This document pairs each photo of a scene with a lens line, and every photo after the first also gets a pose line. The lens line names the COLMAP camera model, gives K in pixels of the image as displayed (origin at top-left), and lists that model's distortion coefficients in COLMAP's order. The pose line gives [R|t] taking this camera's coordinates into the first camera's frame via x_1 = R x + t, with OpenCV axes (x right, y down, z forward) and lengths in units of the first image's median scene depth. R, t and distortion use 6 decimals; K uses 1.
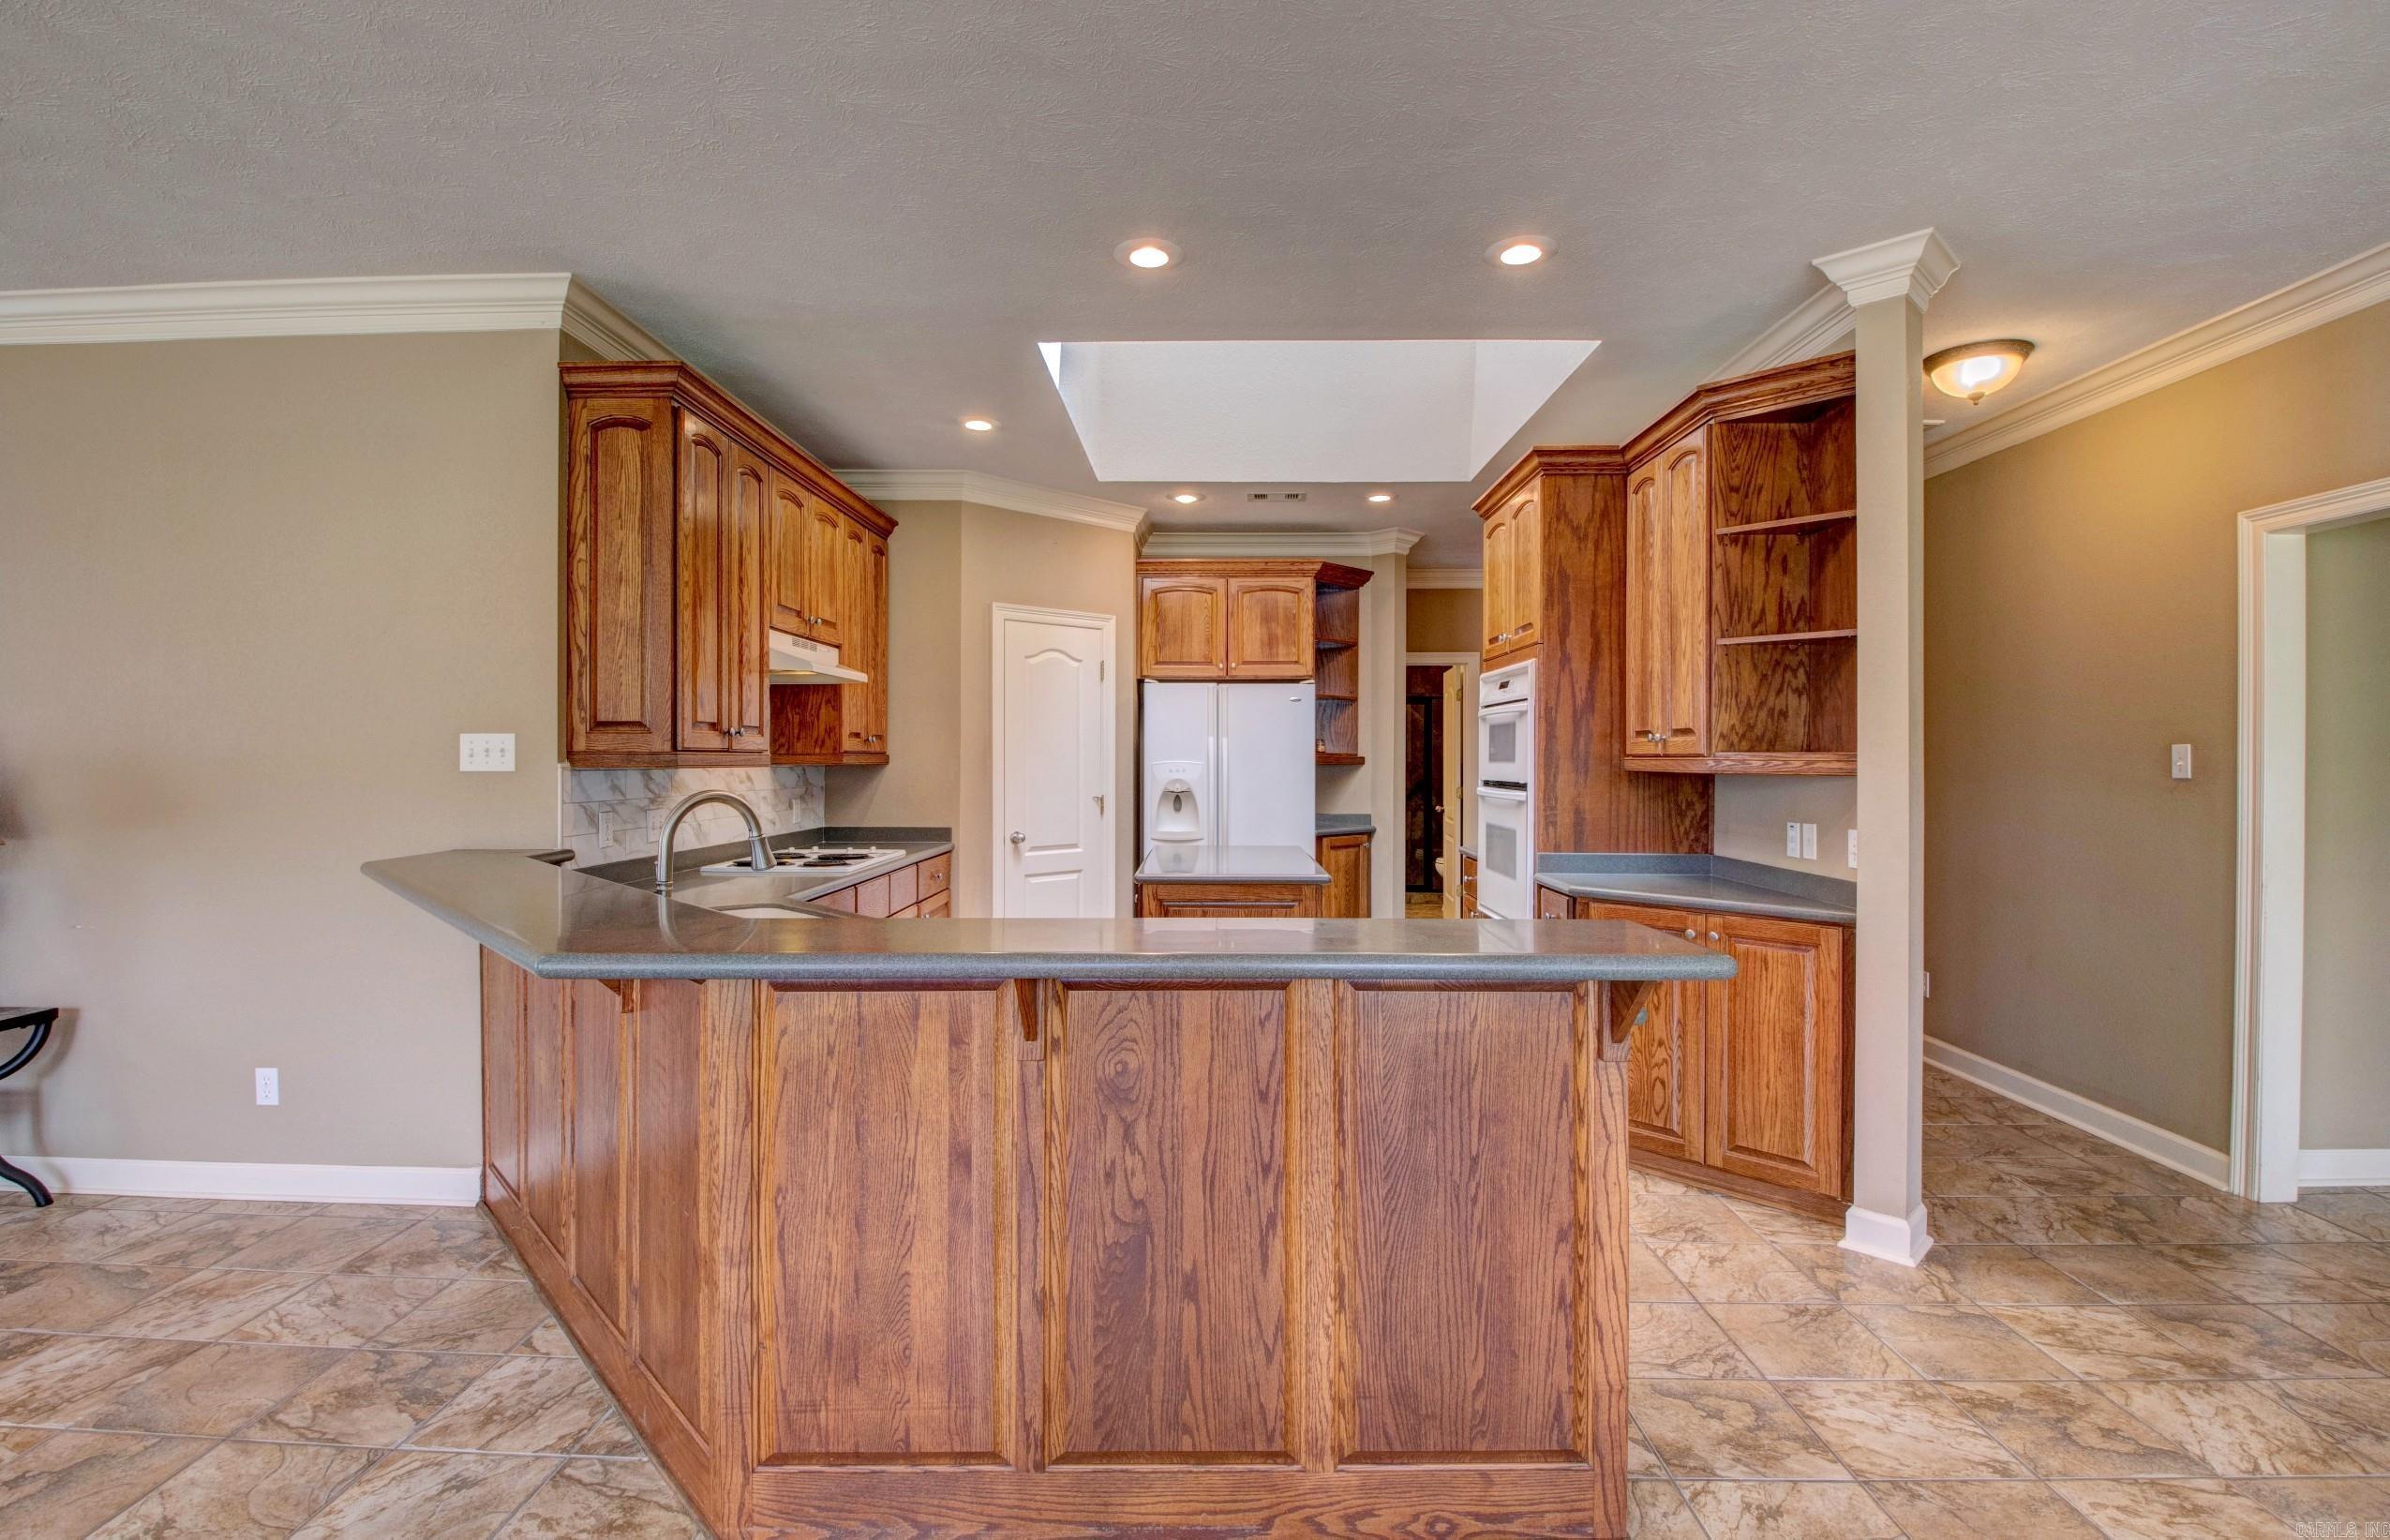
lens RADIAL K [[1090.6, 0, 1174.3], [0, 1090.6, 761.0], [0, 0, 1]] dist [-0.000160, -0.009247]
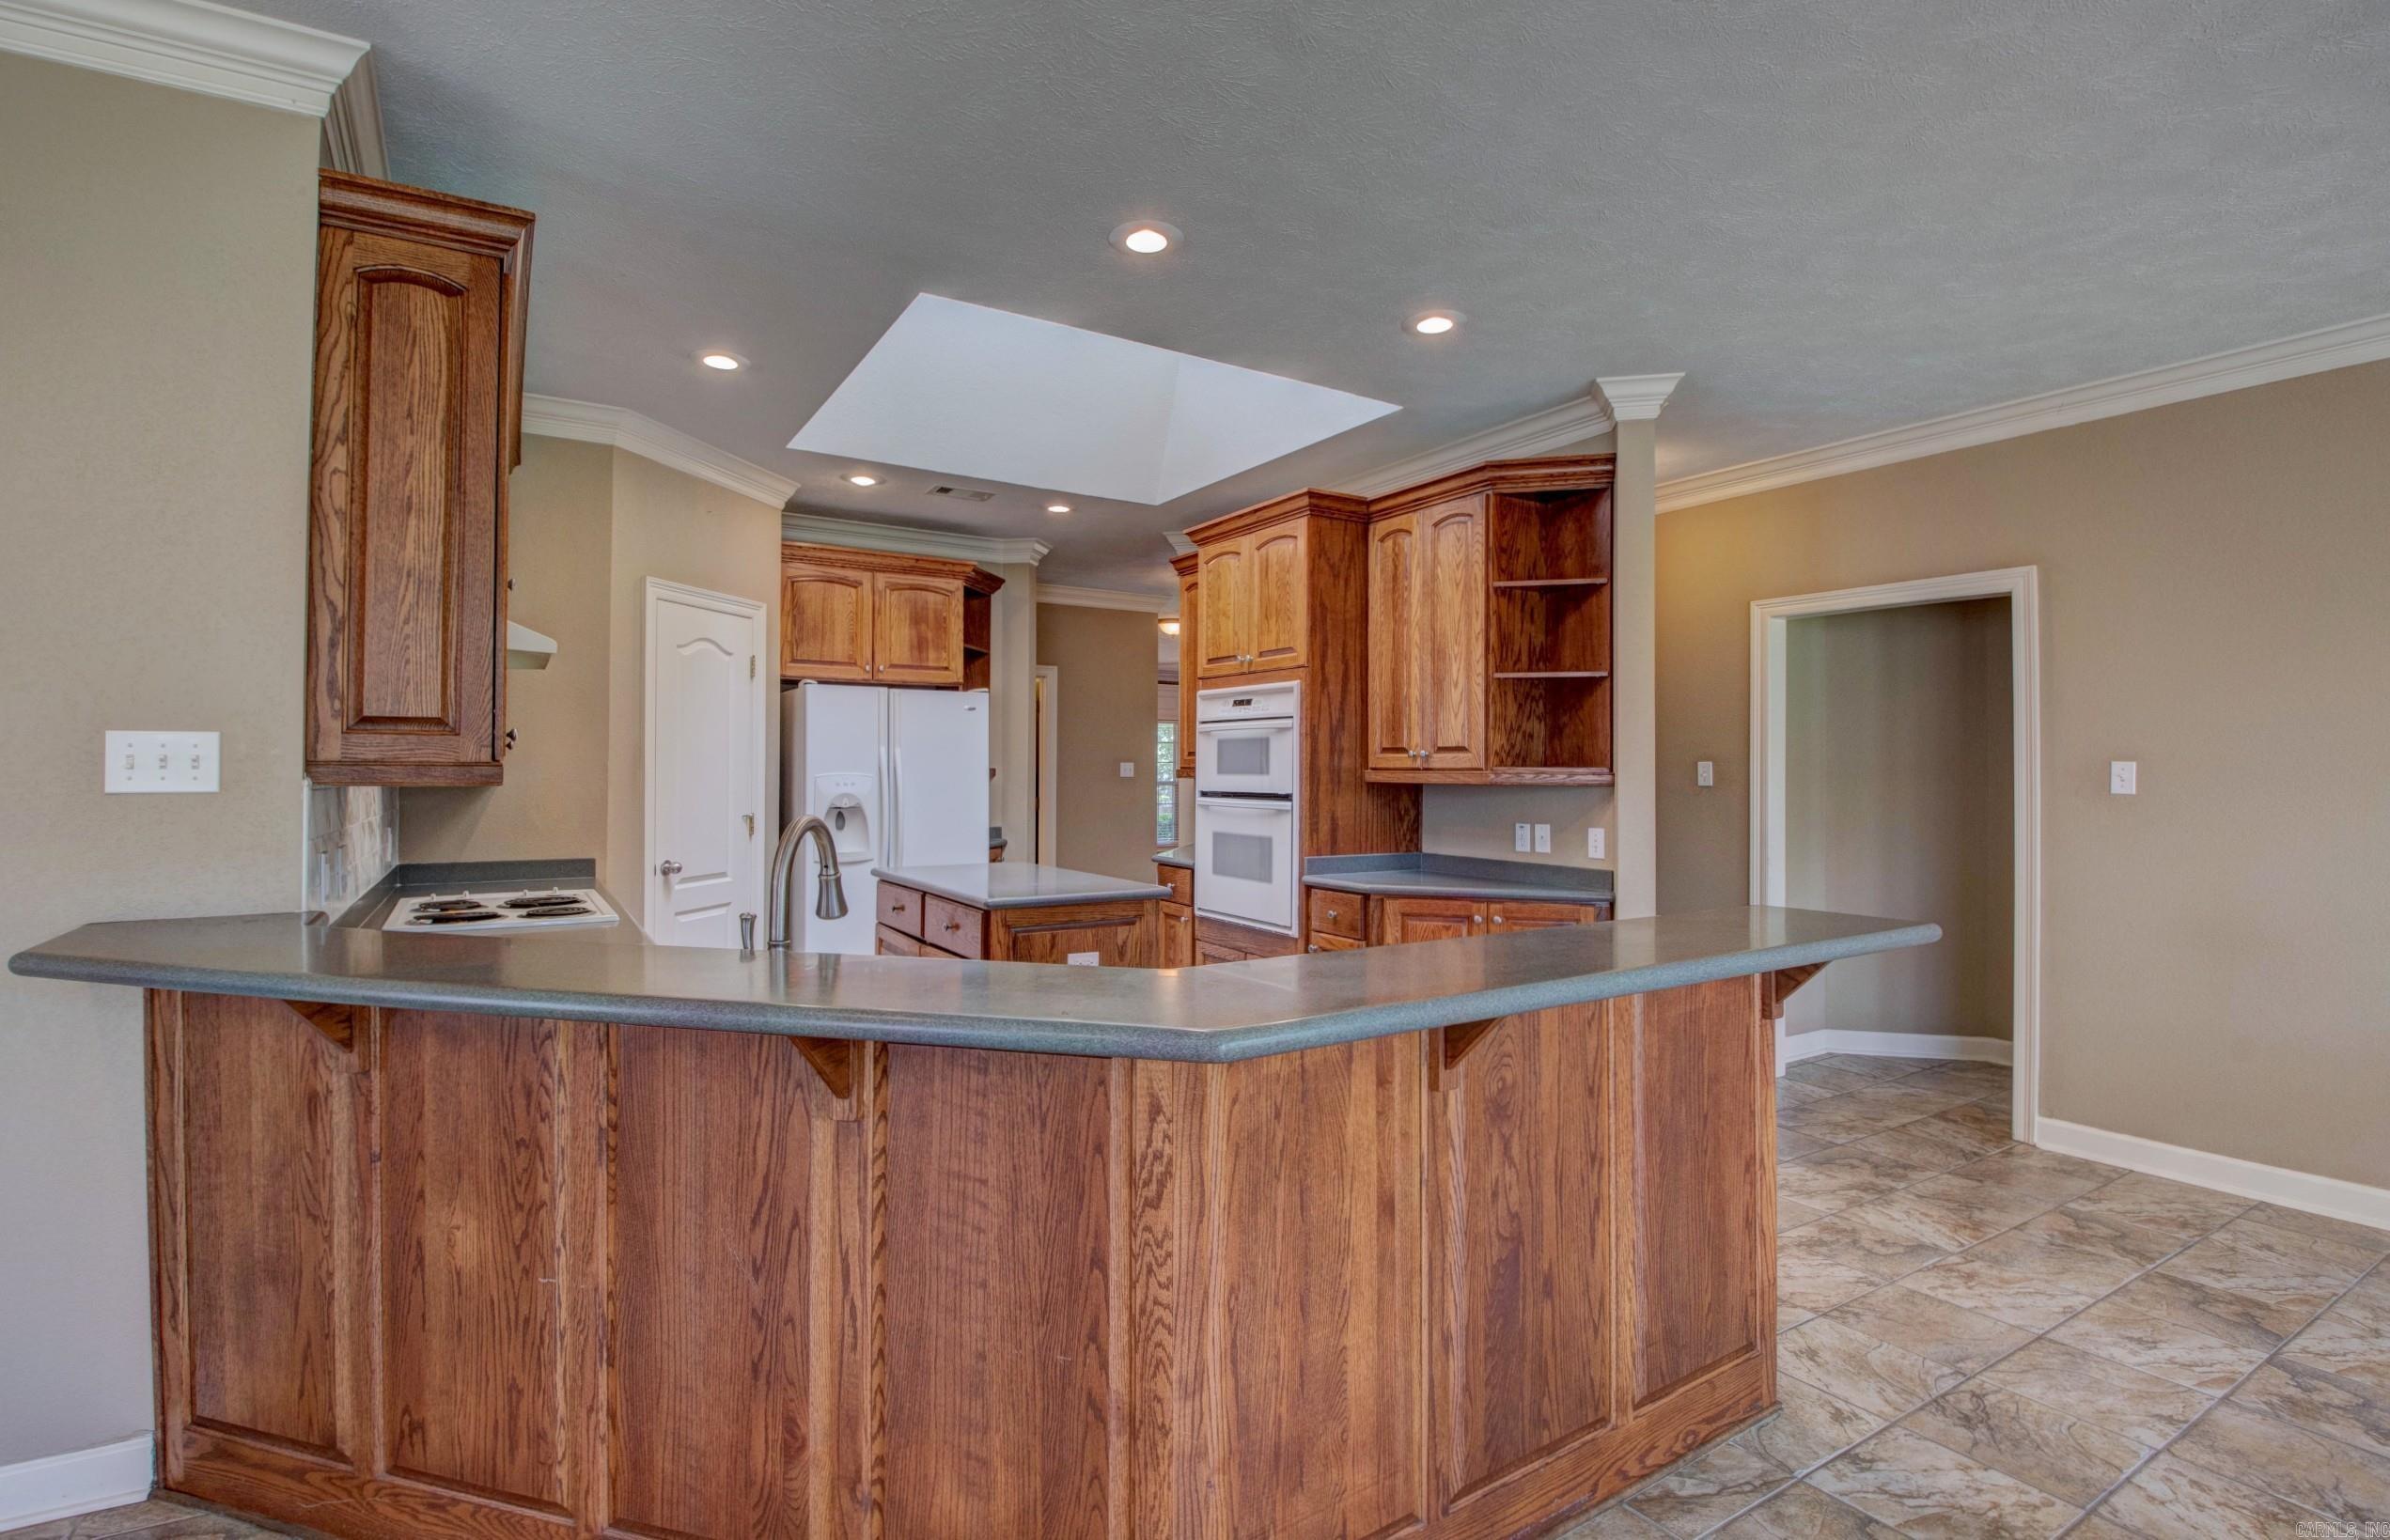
lens RADIAL K [[1090.4, 0, 1264.1], [0, 1090.4, 761.0], [0, 0, 1]] dist [-0.000160, -0.009247]
pose [[0.843657, 0.006455, 0.536843, -0.413743], [-0.001444, 0.999951, -0.009753, -0.003236], [-0.536880, 0.007453, 0.843626, 0.142892]]
